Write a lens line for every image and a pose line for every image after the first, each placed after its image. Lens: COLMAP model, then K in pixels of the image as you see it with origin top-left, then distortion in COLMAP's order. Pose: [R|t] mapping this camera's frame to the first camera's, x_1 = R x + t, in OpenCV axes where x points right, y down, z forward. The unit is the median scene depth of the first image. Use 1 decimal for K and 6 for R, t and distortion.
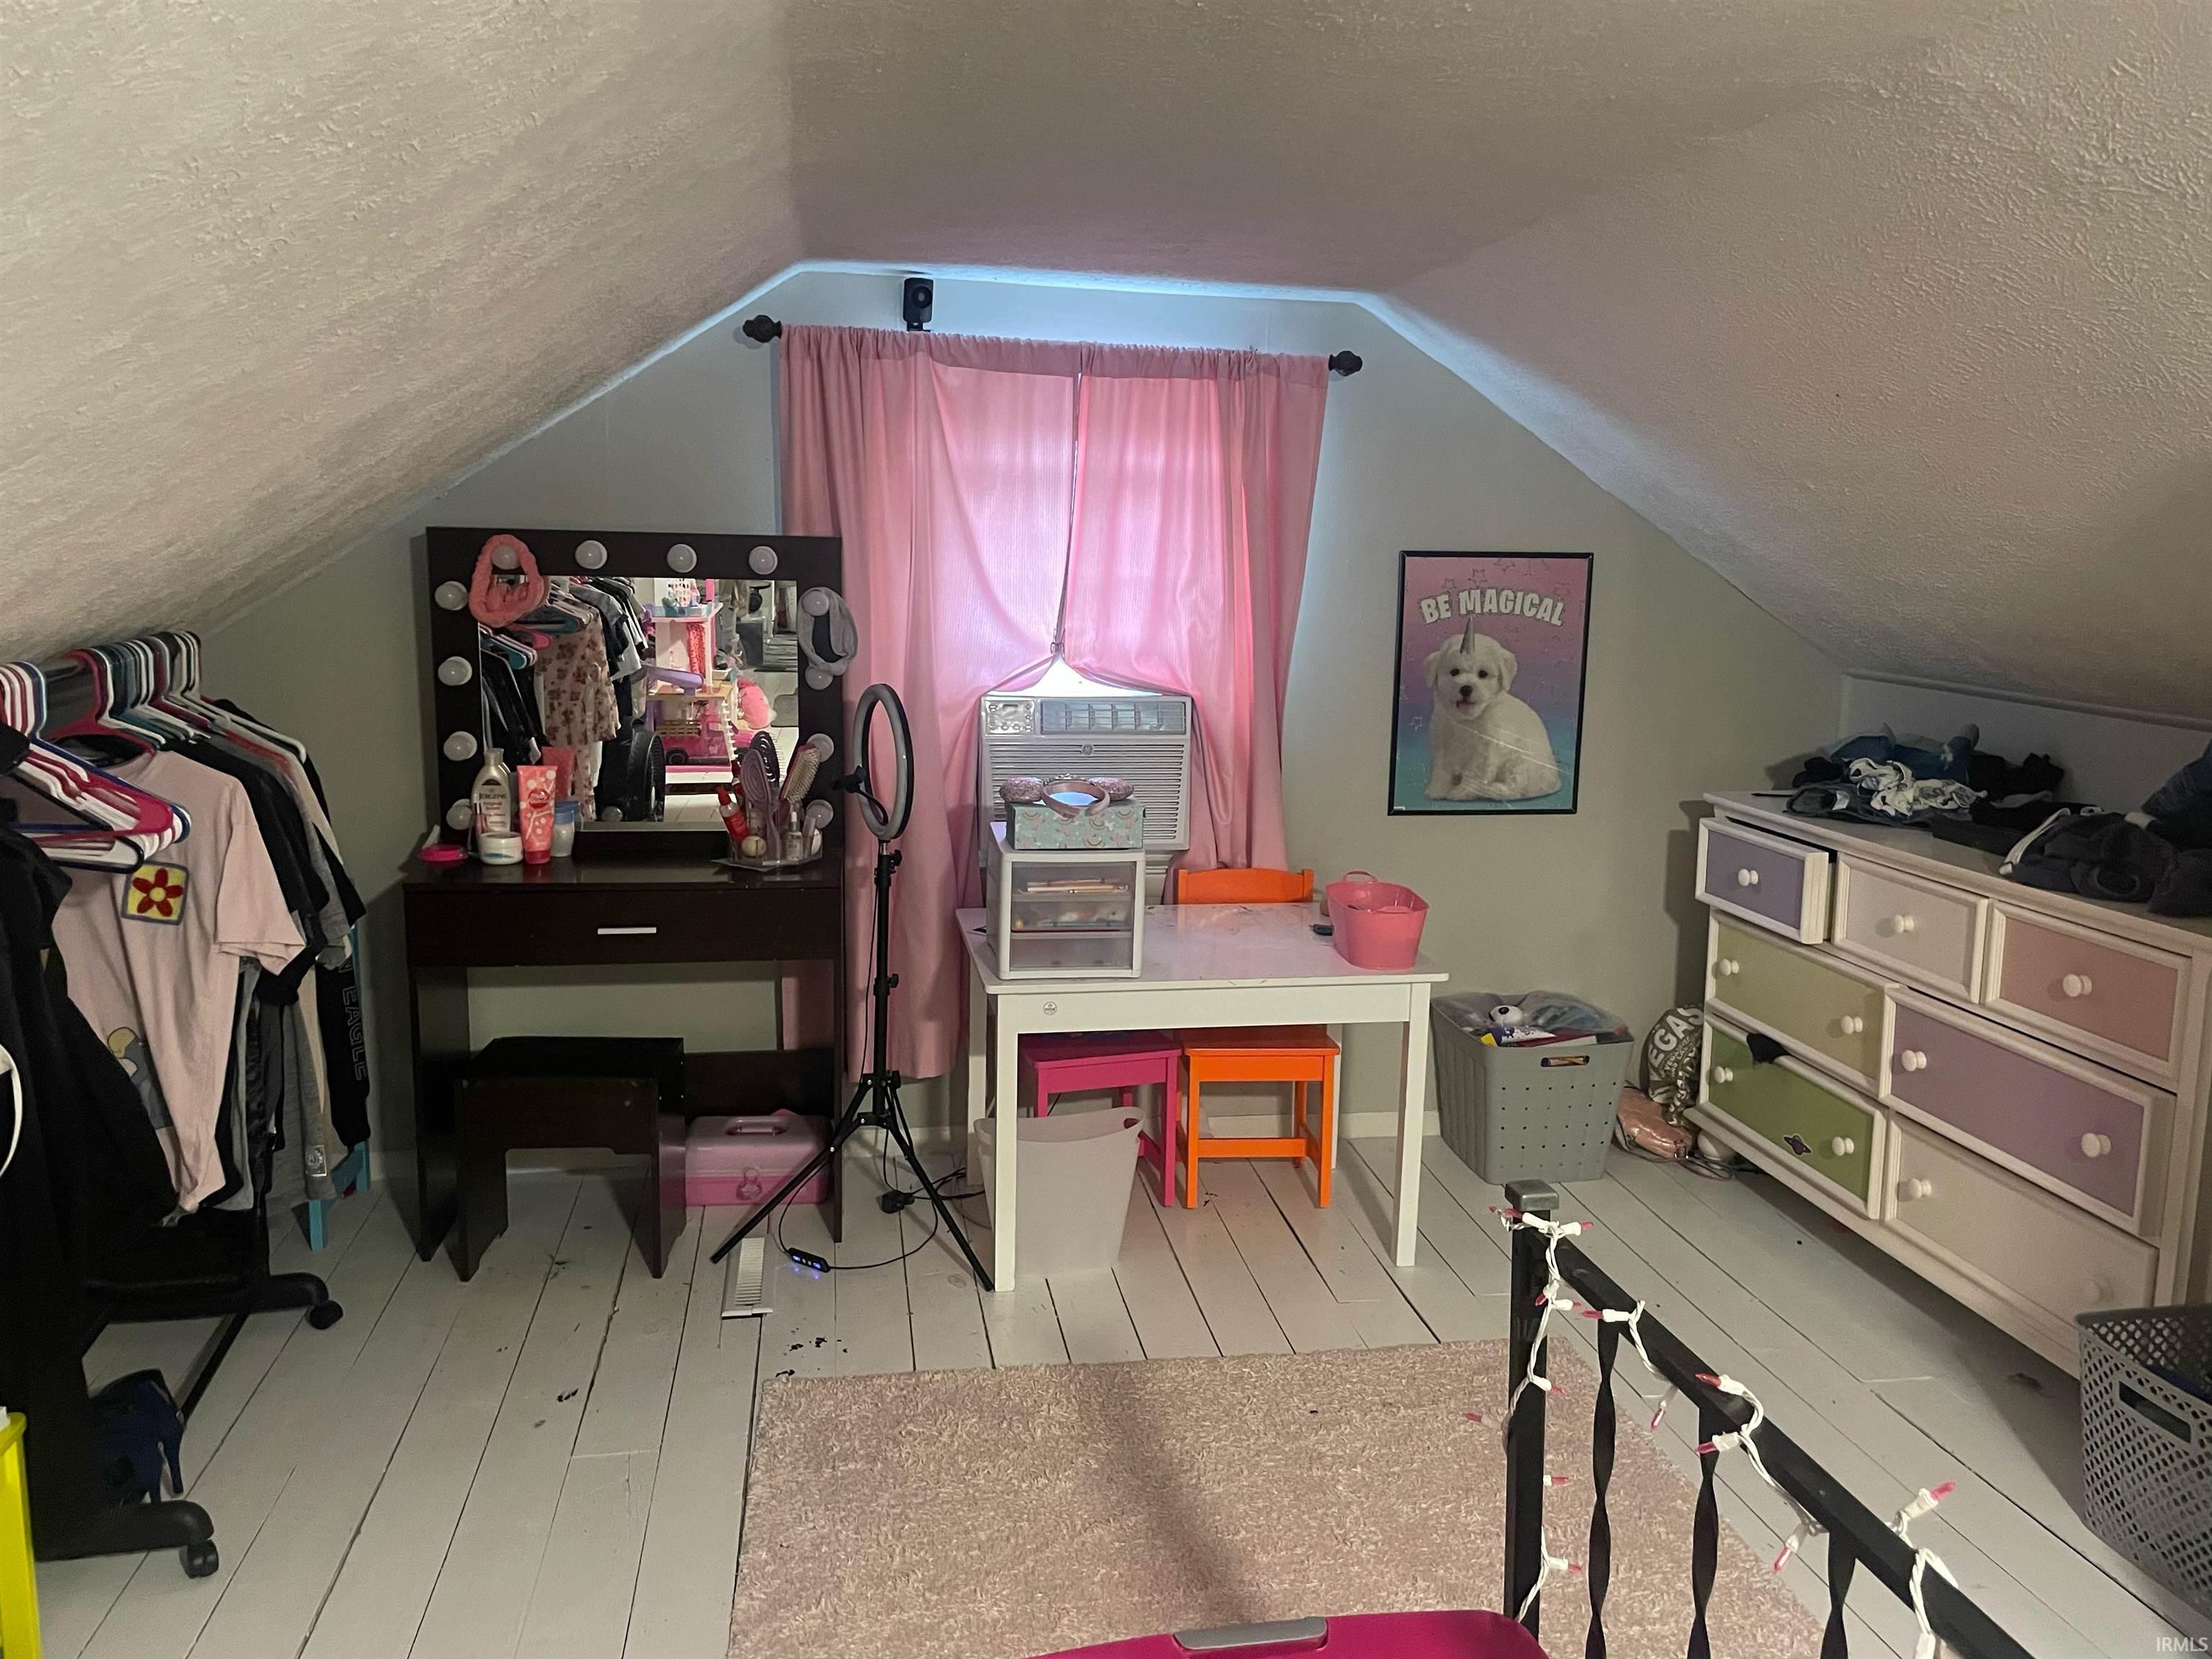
lens RADIAL K [[1679.8, 0, 1132.3], [0, 1679.8, 817.8], [0, 0, 1]] dist [0.088052, -0.117182]
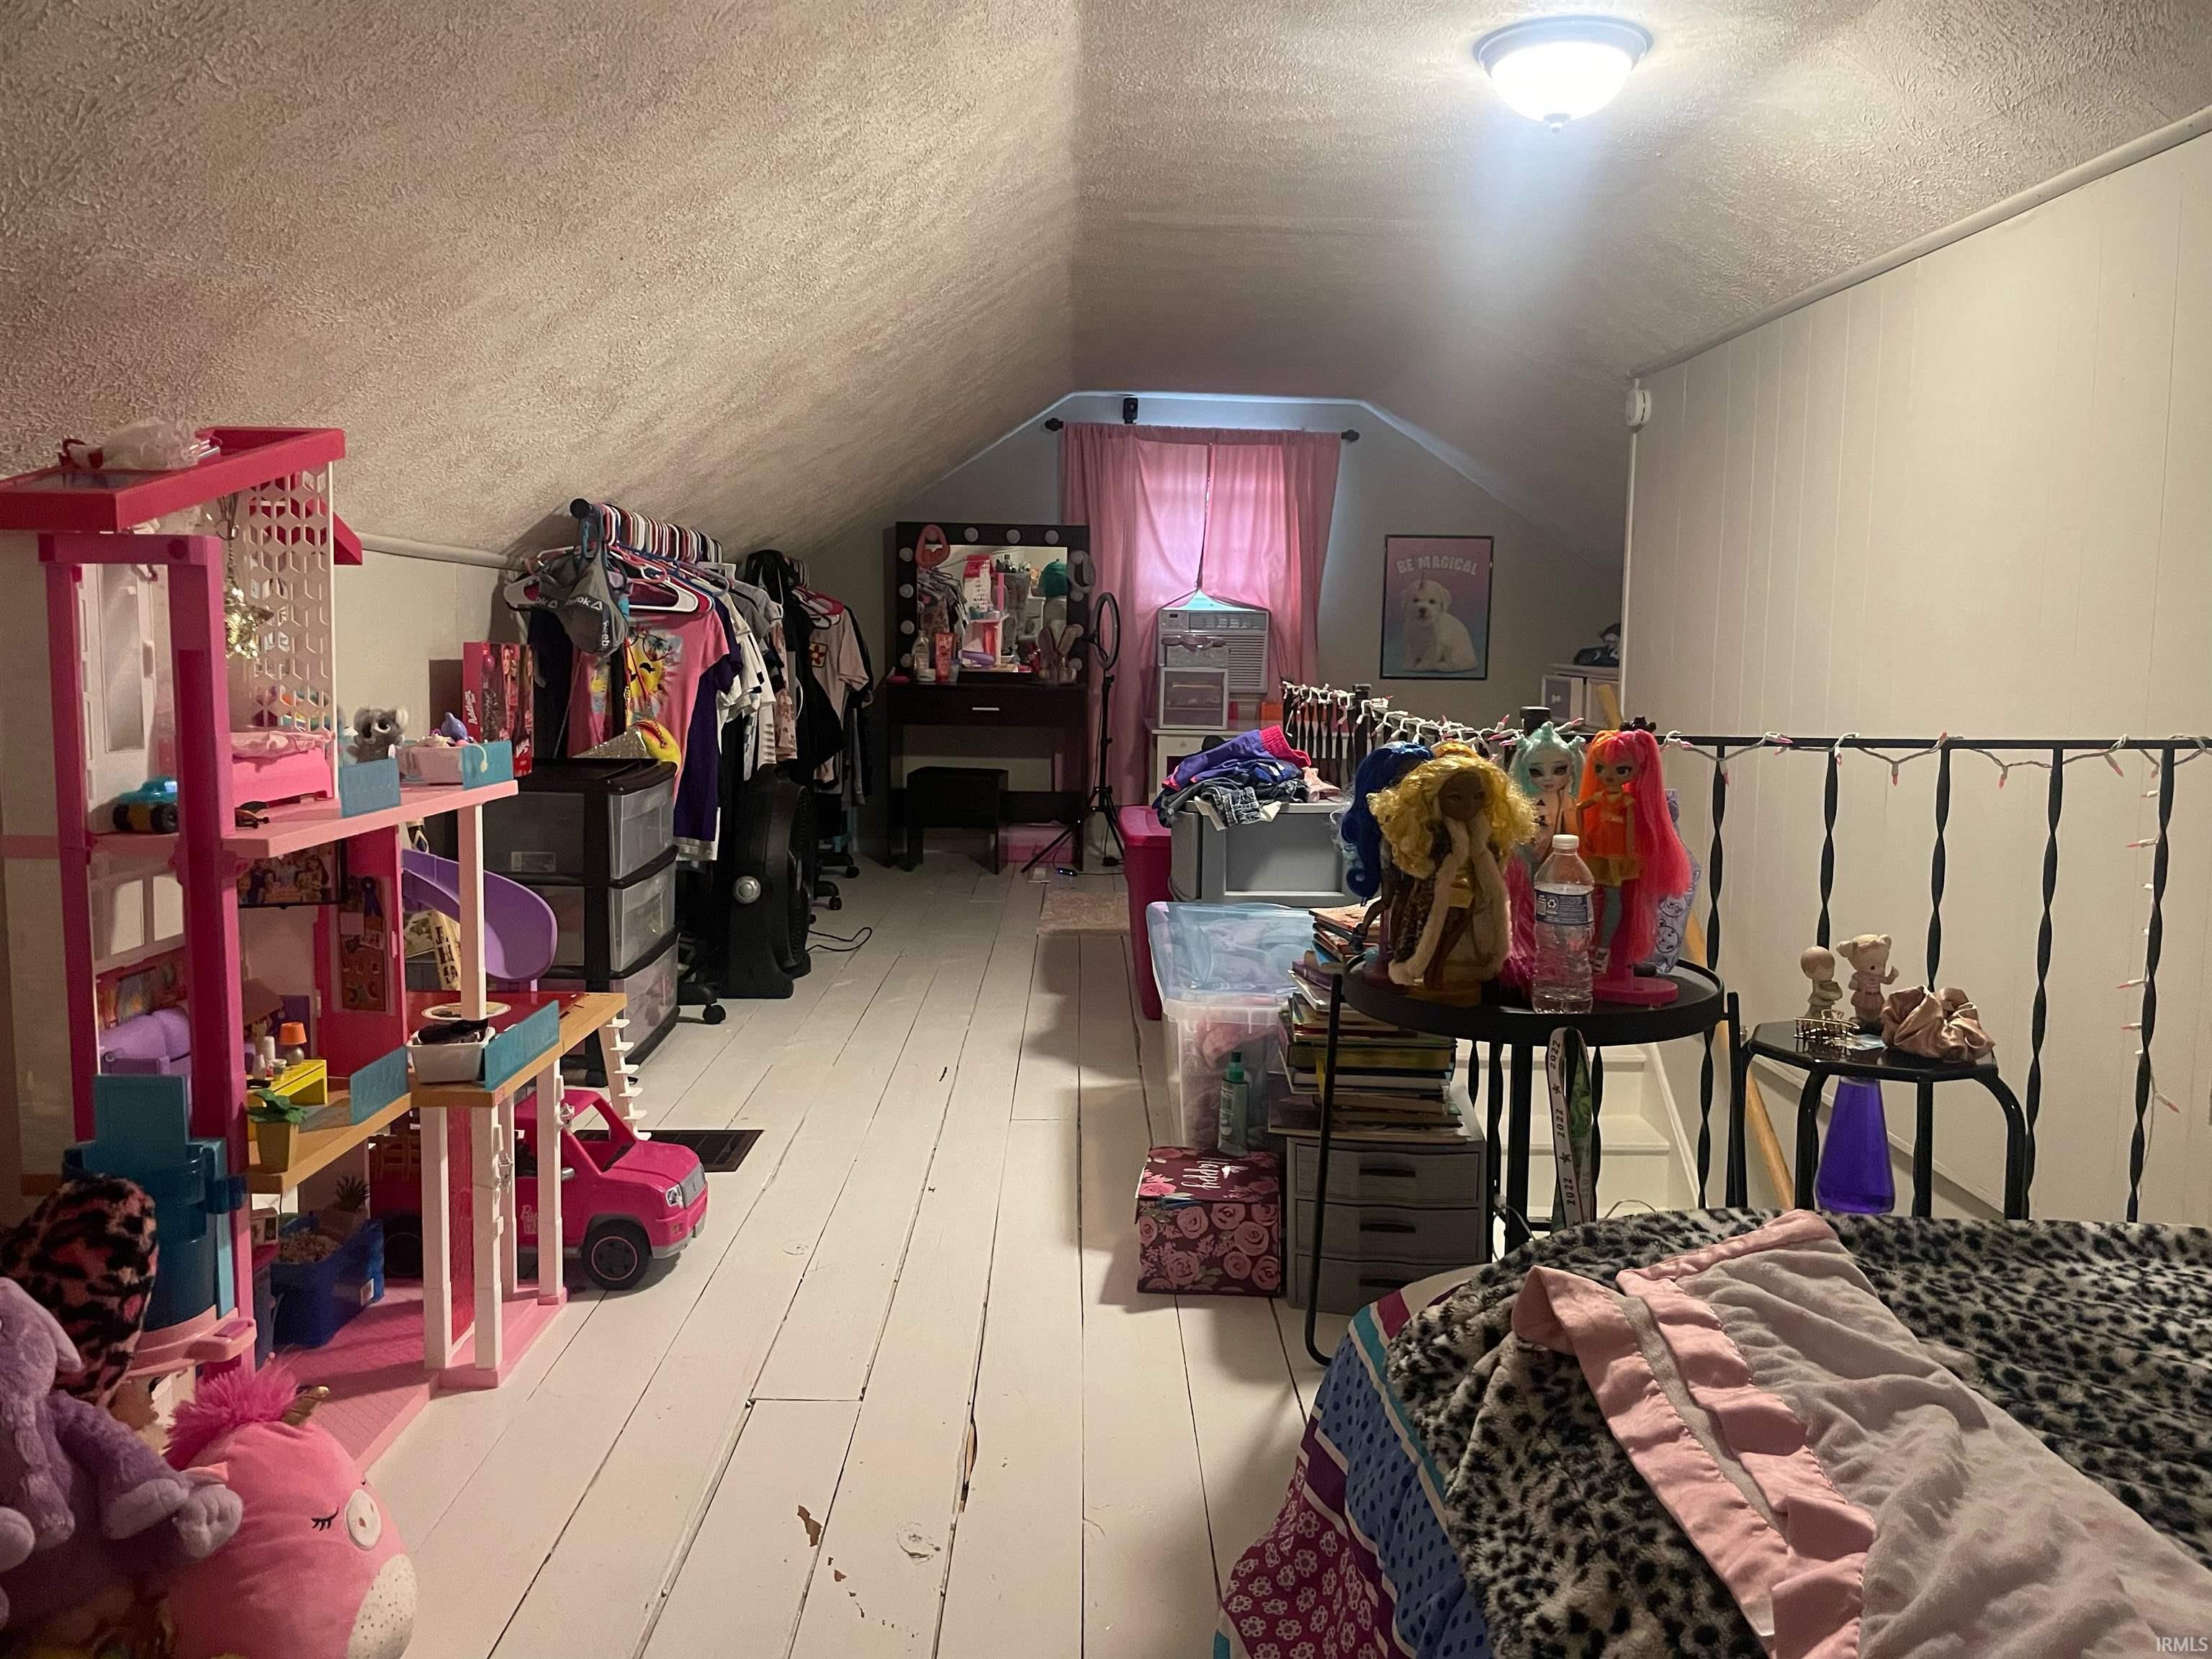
lens RADIAL K [[1679.8, 0, 1132.3], [0, 1679.8, 817.8], [0, 0, 1]] dist [0.088052, -0.117182]
pose [[0.989811, 0.014455, -0.141649, 0.161354], [-0.021636, 0.998550, -0.049286, 0.269412], [0.140731, 0.051849, 0.988689, -0.926046]]
